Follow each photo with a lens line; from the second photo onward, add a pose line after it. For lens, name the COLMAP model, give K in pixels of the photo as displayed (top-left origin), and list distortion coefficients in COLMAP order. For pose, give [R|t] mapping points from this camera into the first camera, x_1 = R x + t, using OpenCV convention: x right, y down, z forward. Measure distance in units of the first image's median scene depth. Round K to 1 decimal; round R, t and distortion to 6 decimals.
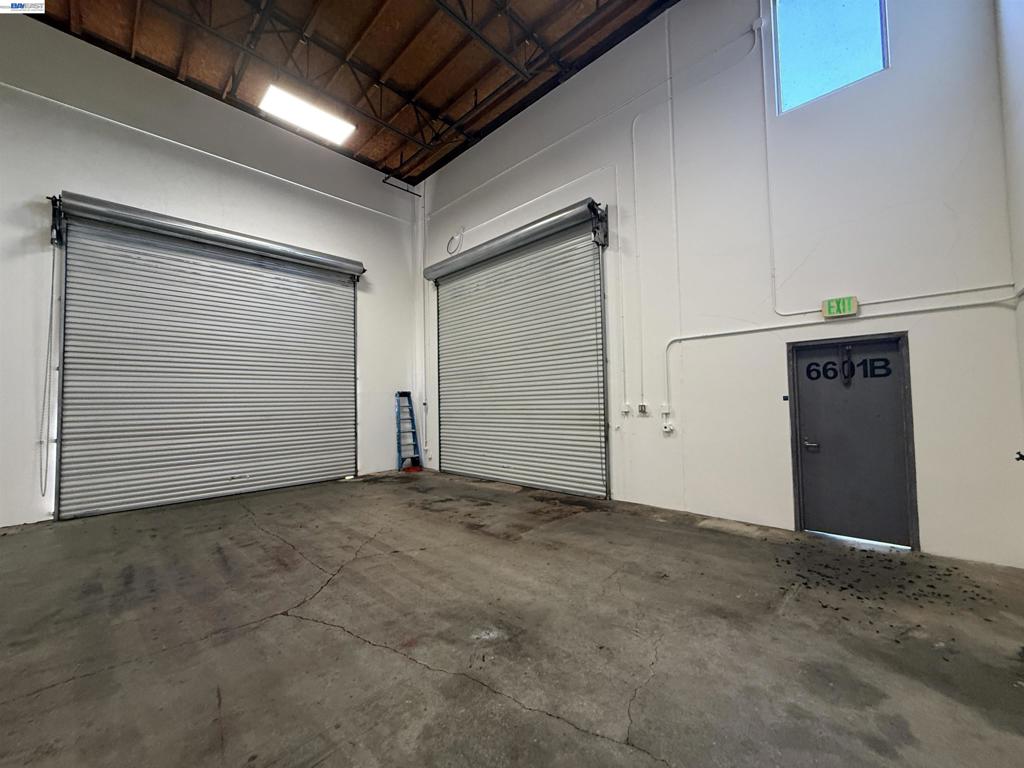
lens RADIAL K [[406.6, 0, 509.8], [0, 406.6, 385.8], [0, 0, 1]] dist [-0.002043, -0.000117]
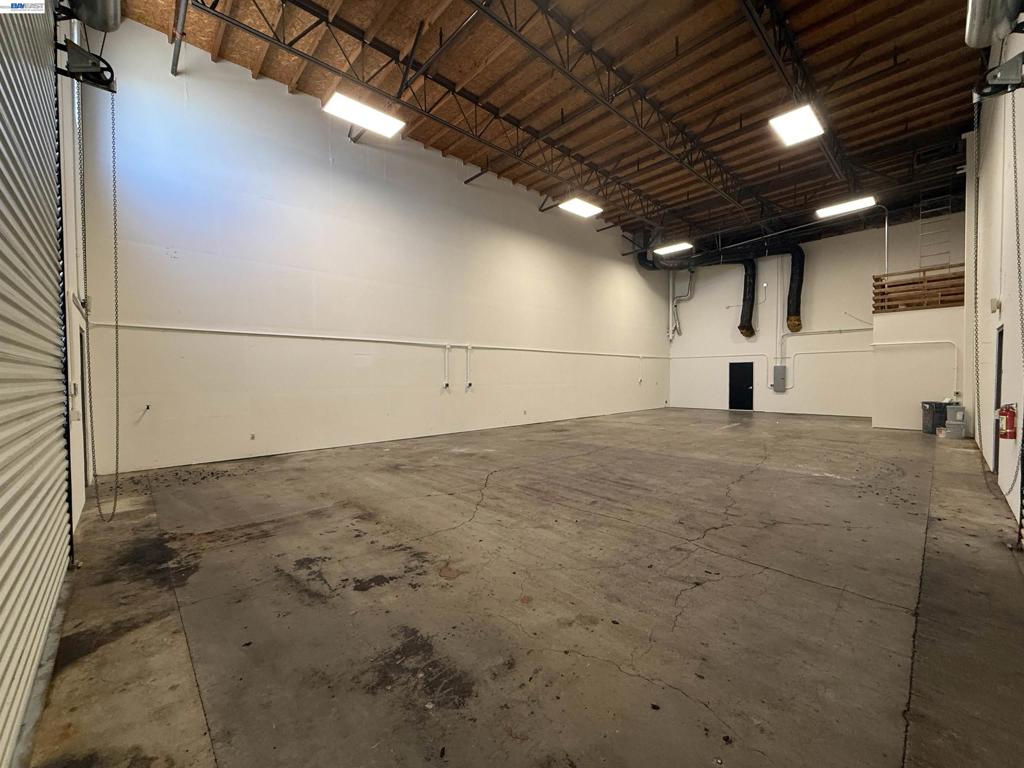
lens RADIAL K [[406.6, 0, 509.8], [0, 406.6, 385.8], [0, 0, 1]] dist [-0.002043, -0.000117]
pose [[-0.998891, 0.026429, 0.038953, -0.467198], [0.025724, 0.999498, -0.018497, 0.101328], [-0.039423, -0.017474, -0.999070, 2.015801]]
